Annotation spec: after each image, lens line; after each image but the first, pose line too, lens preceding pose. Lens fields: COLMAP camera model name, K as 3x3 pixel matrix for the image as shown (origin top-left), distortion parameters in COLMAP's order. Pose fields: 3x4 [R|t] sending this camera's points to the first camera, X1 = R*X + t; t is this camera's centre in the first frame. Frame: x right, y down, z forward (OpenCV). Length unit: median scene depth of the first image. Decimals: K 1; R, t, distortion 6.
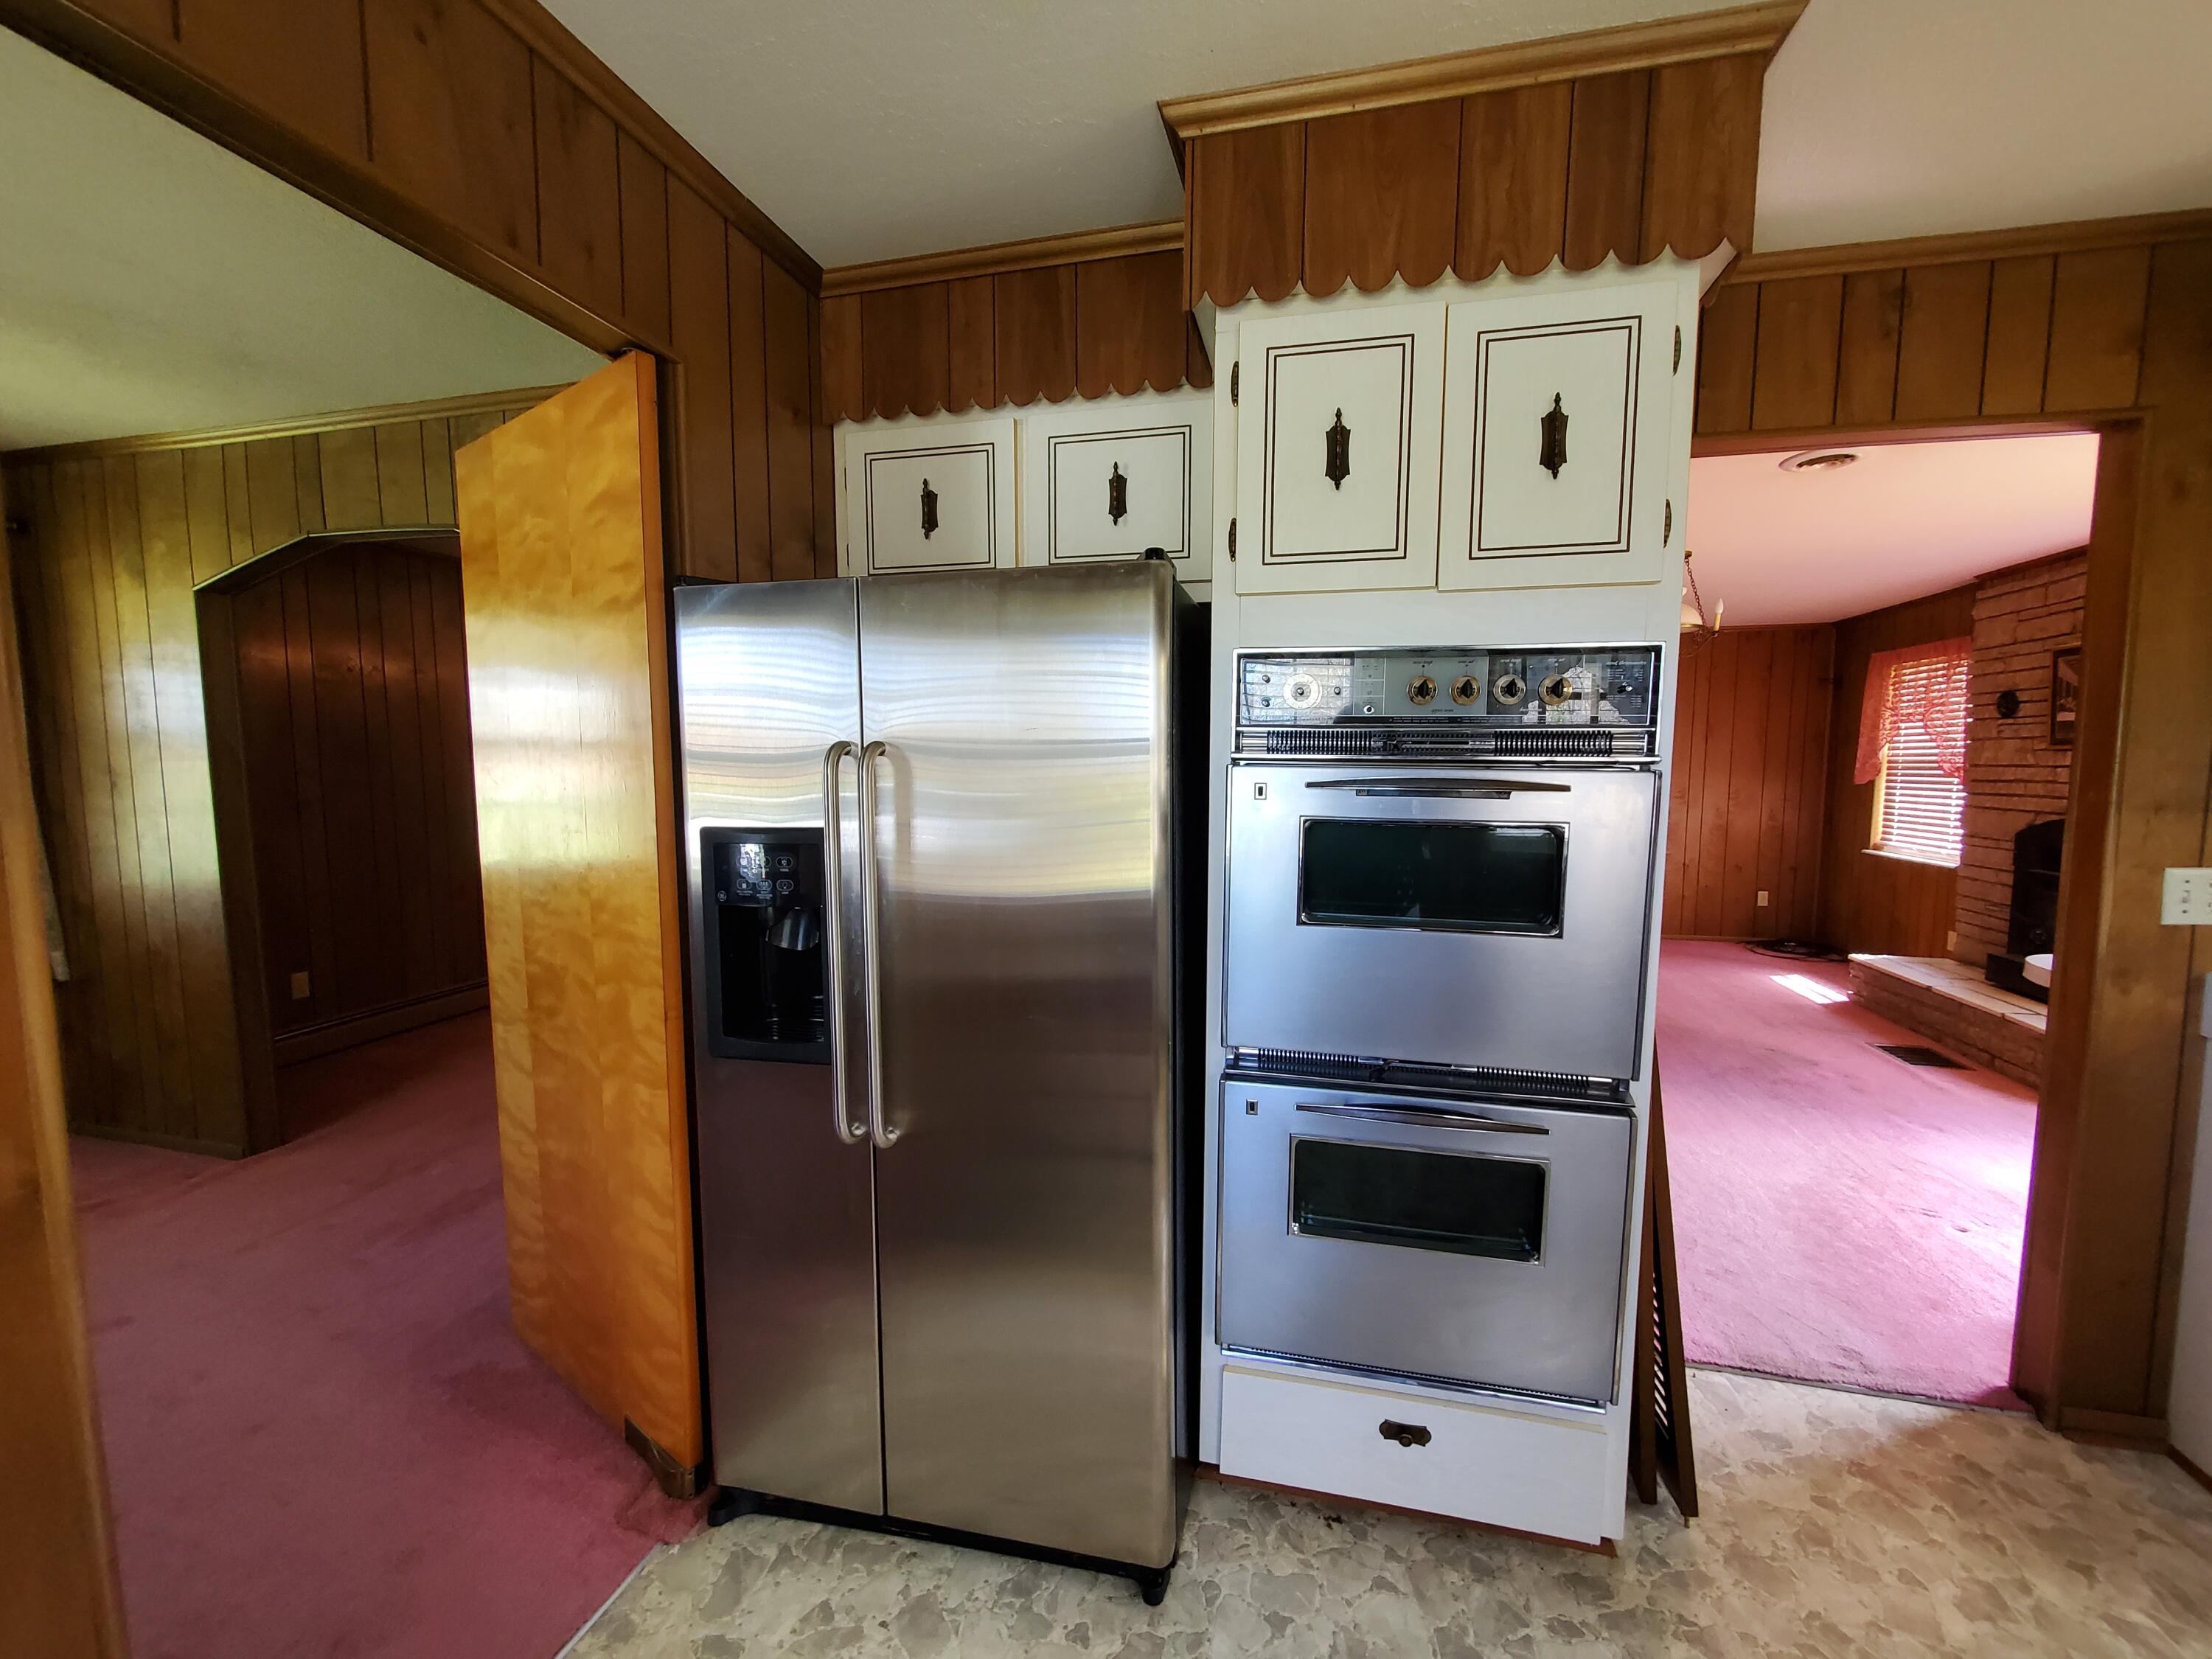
lens RADIAL K [[879.0, 0, 1134.1], [0, 879.0, 836.6], [0, 0, 1]] dist [-0.000701, -0.000191]
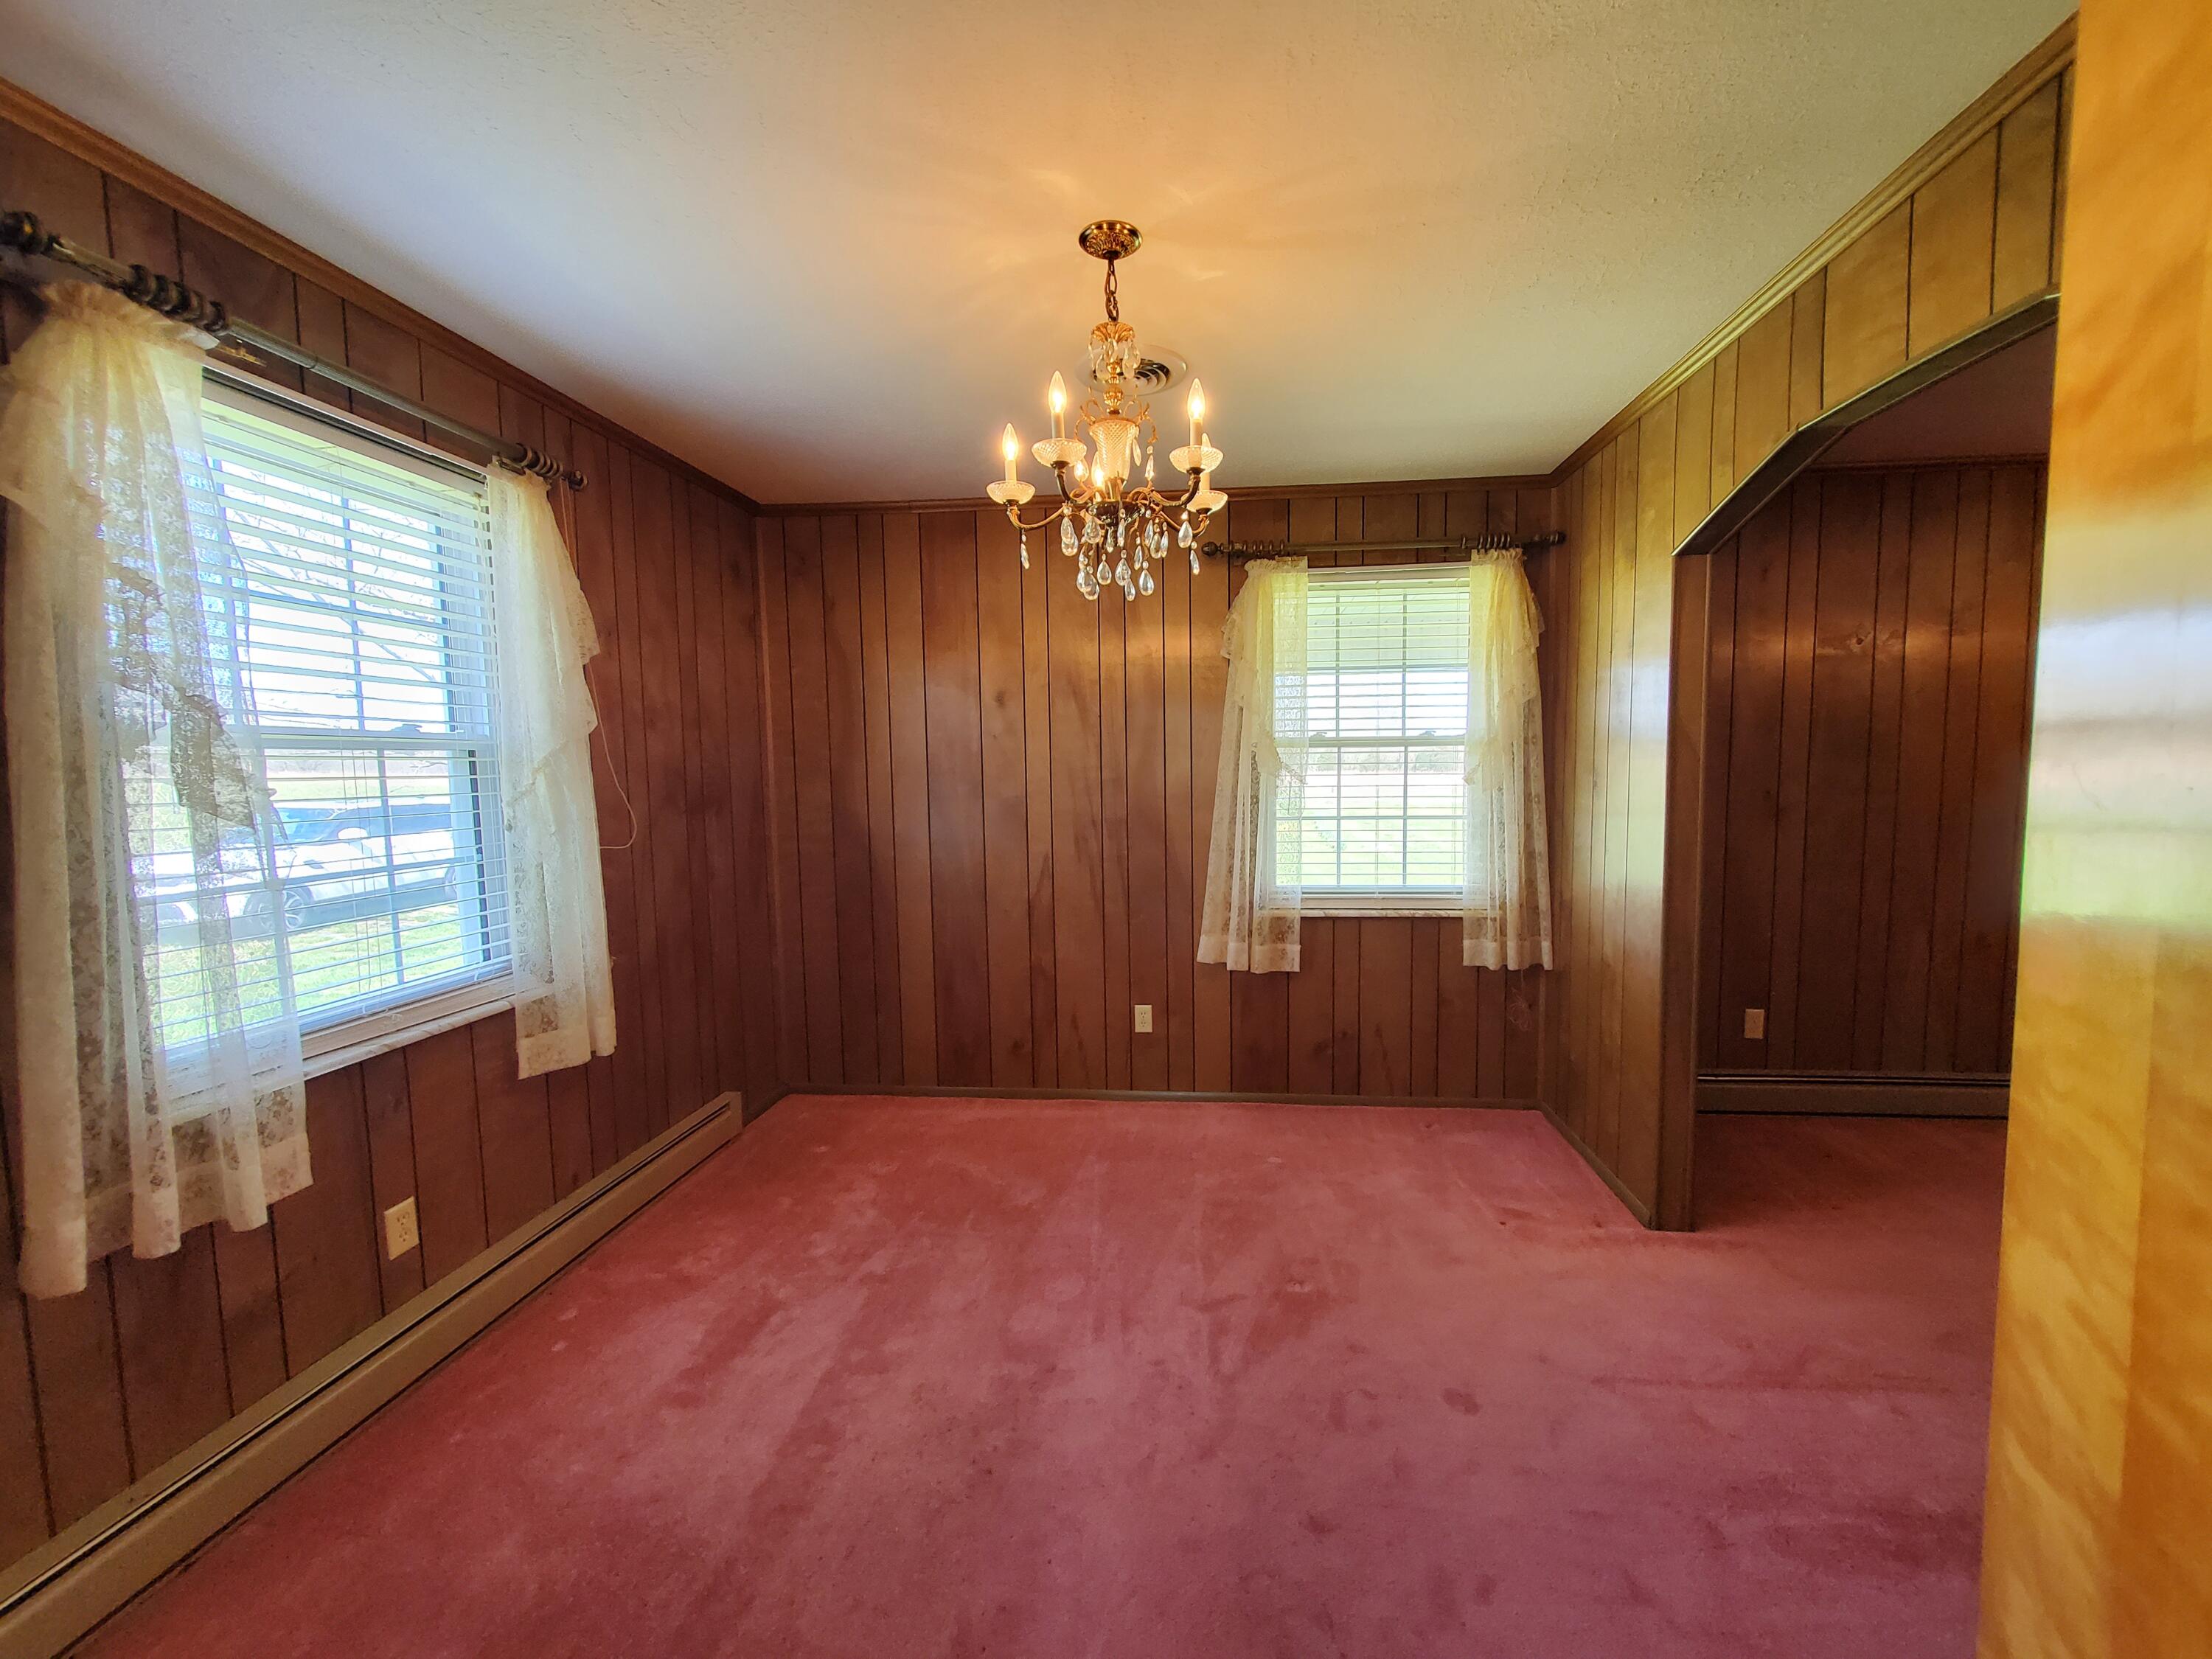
lens RADIAL K [[878.4, 0, 1138.3], [0, 878.4, 833.6], [0, 0, 1]] dist [-0.001854, 0.000233]
pose [[0.140691, 0.070698, -0.987526, -0.280496], [-0.078782, 0.995084, 0.060015, -0.023575], [0.986914, 0.069355, 0.145569, 0.371338]]
